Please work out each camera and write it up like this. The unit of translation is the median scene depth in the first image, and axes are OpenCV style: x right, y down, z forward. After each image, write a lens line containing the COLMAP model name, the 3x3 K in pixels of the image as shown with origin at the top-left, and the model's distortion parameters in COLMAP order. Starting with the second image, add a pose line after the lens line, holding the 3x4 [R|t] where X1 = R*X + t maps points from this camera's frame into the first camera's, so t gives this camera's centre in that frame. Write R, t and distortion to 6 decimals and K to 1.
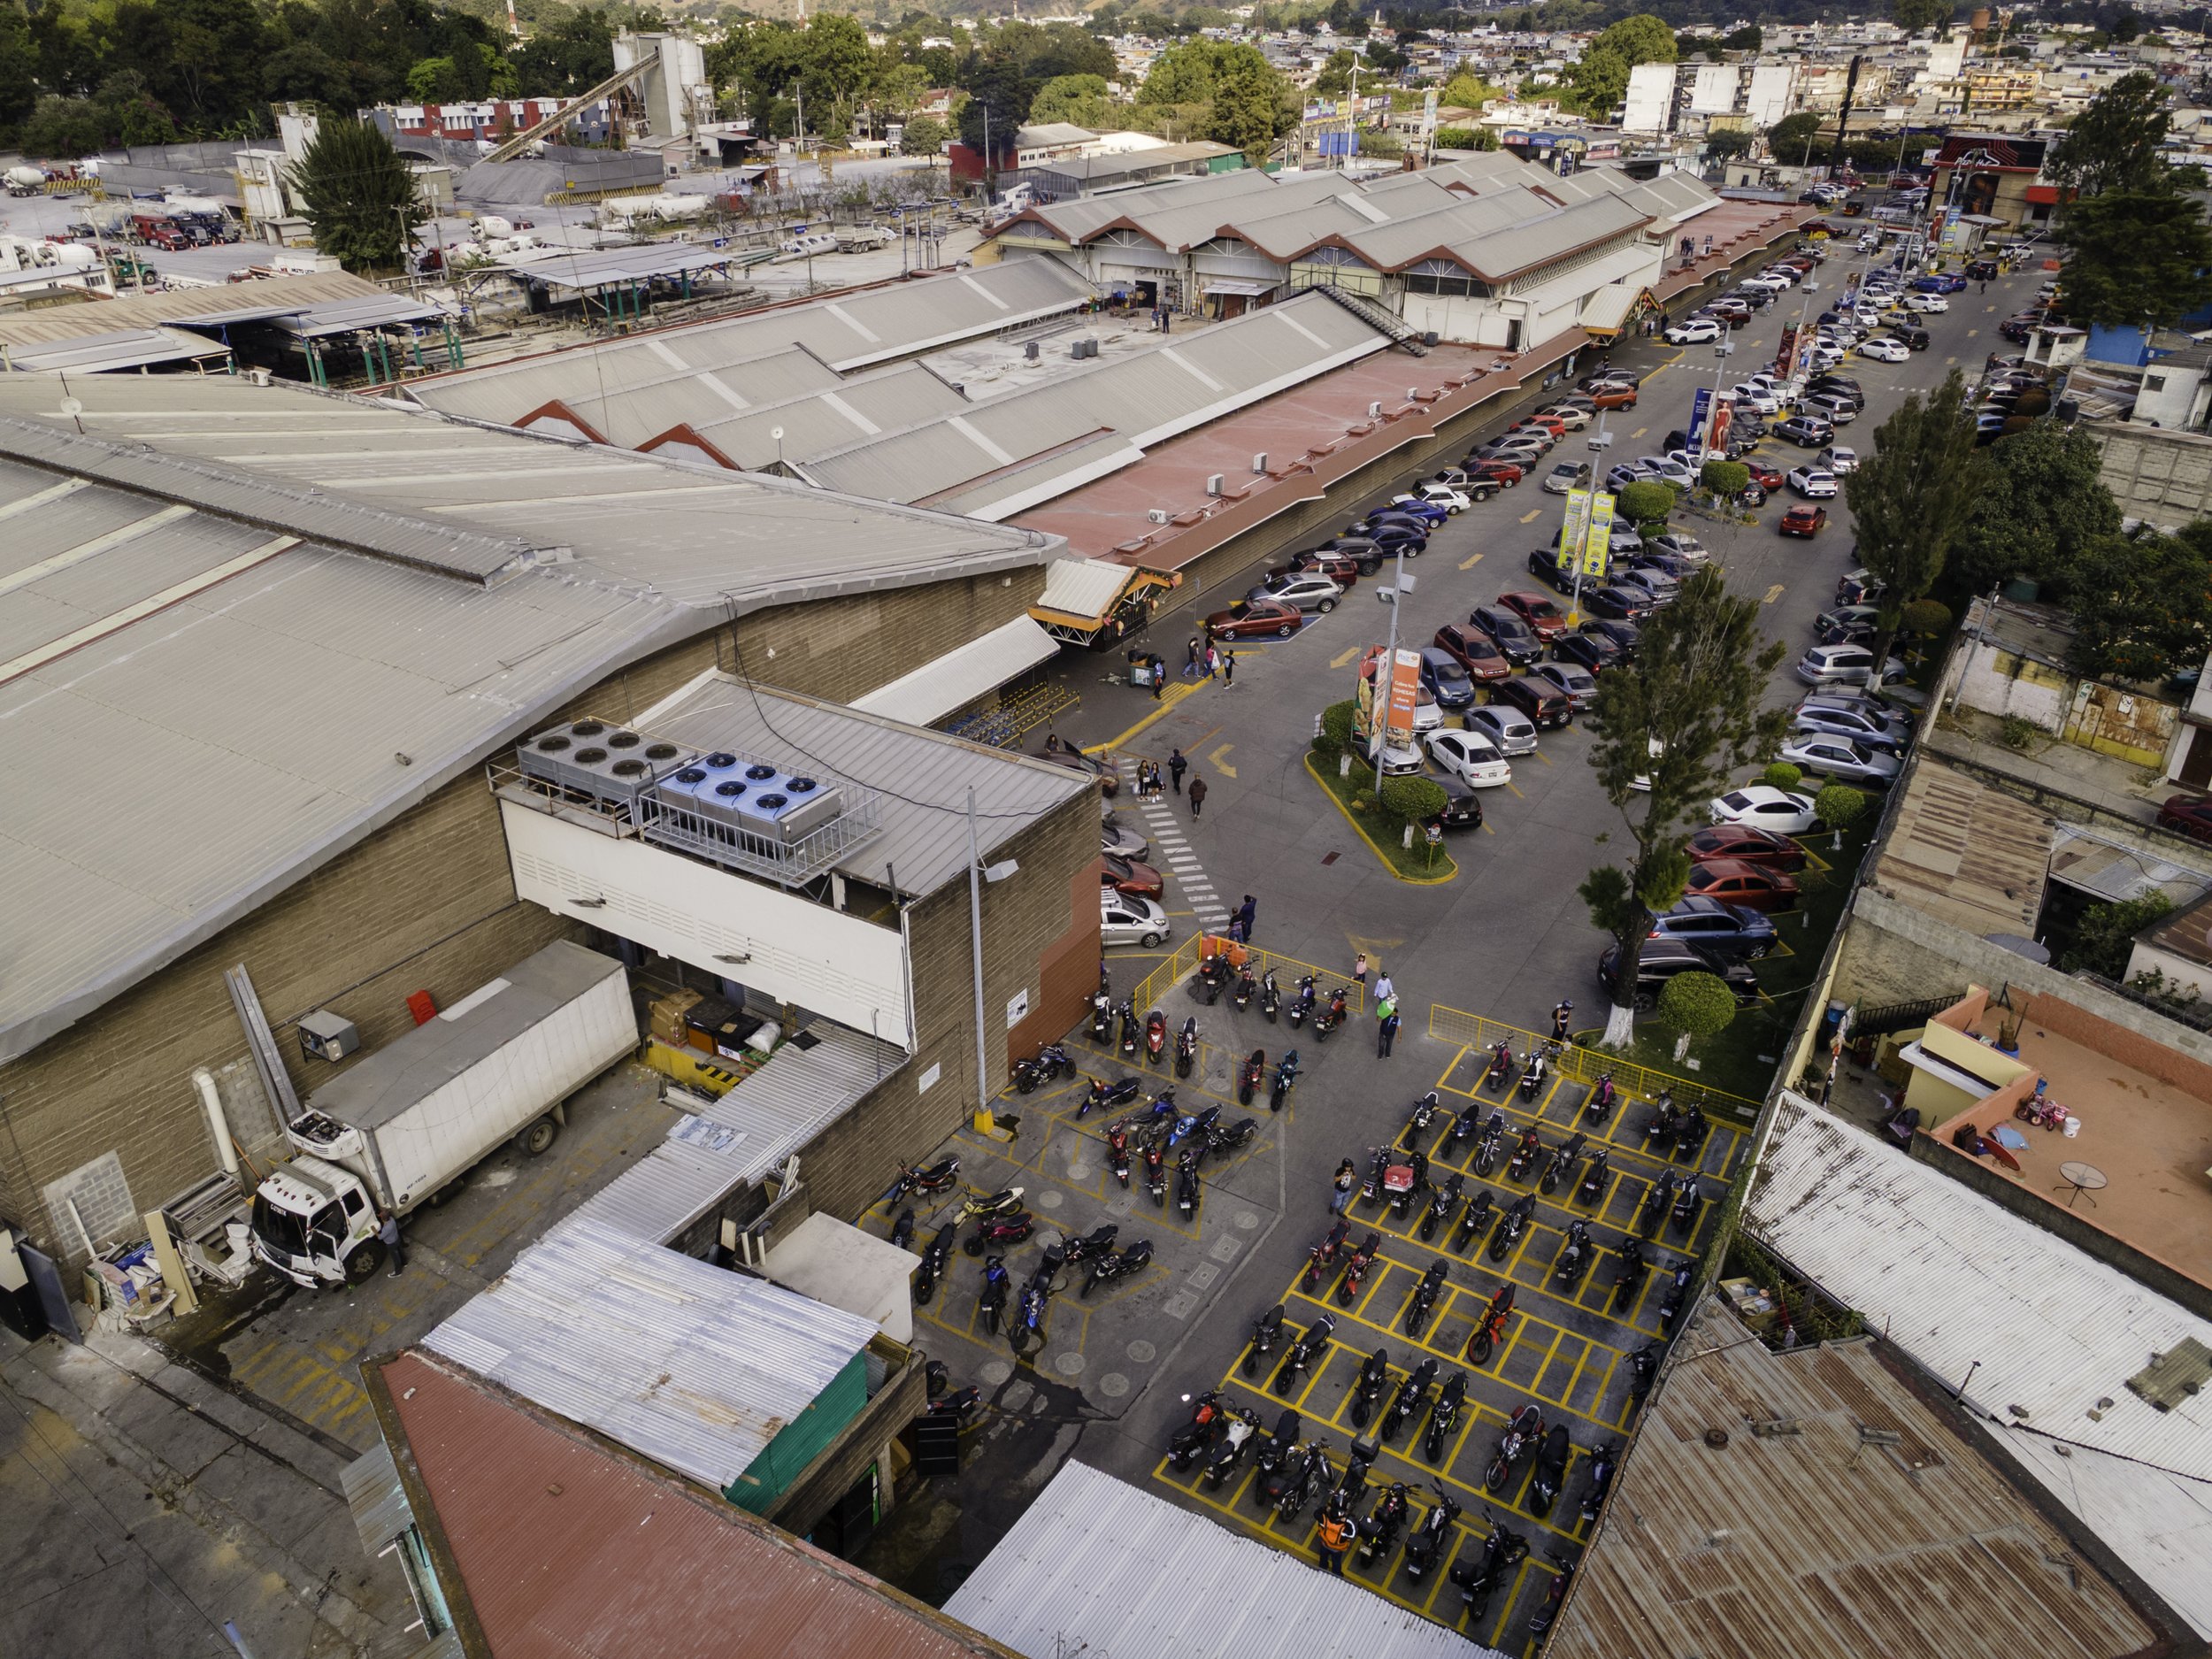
lens RADIAL K [[1571.3, 0, 1100.6], [0, 1571.3, 833.4], [0, 0, 1]] dist [0.027719, 0.011370]
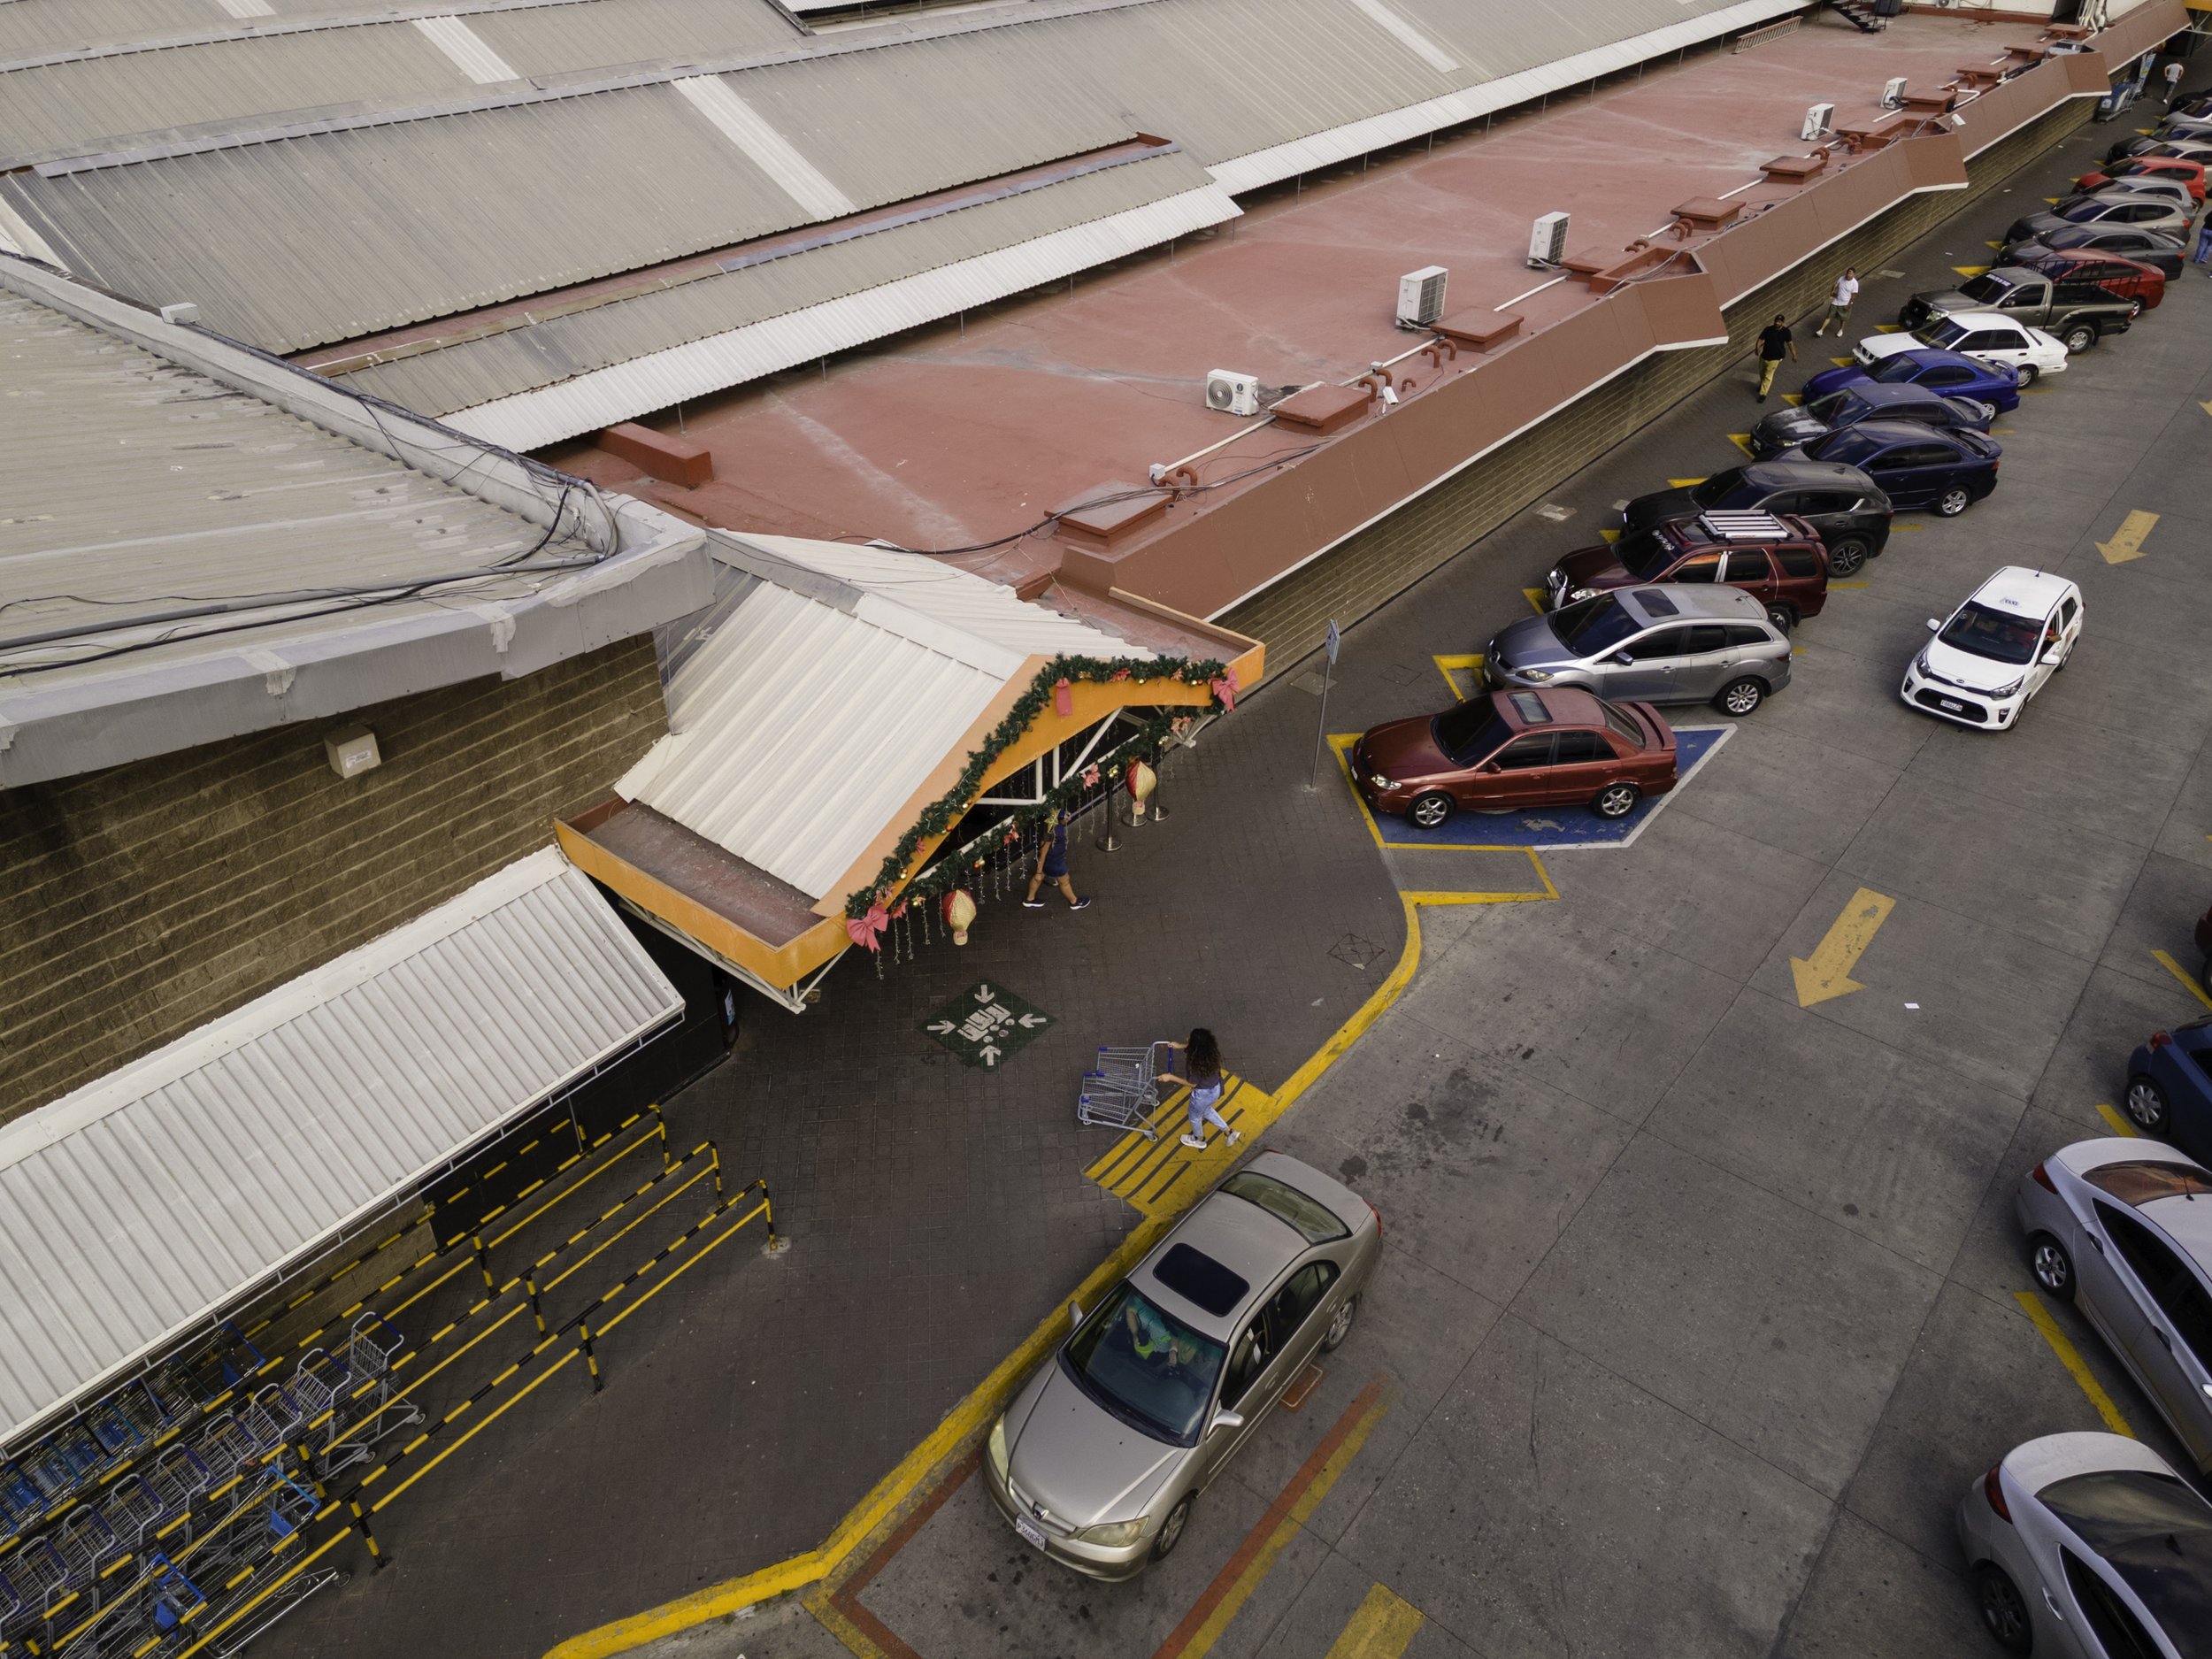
lens RADIAL K [[1571.3, 0, 1113.4], [0, 1571.3, 823.8], [0, 0, 1]] dist [0.027719, 0.011370]
pose [[0.993131, 0.064112, -0.097884, 0.046906], [-0.052995, 0.992269, 0.112226, -0.141661], [0.104323, -0.106268, 0.988850, 0.635785]]
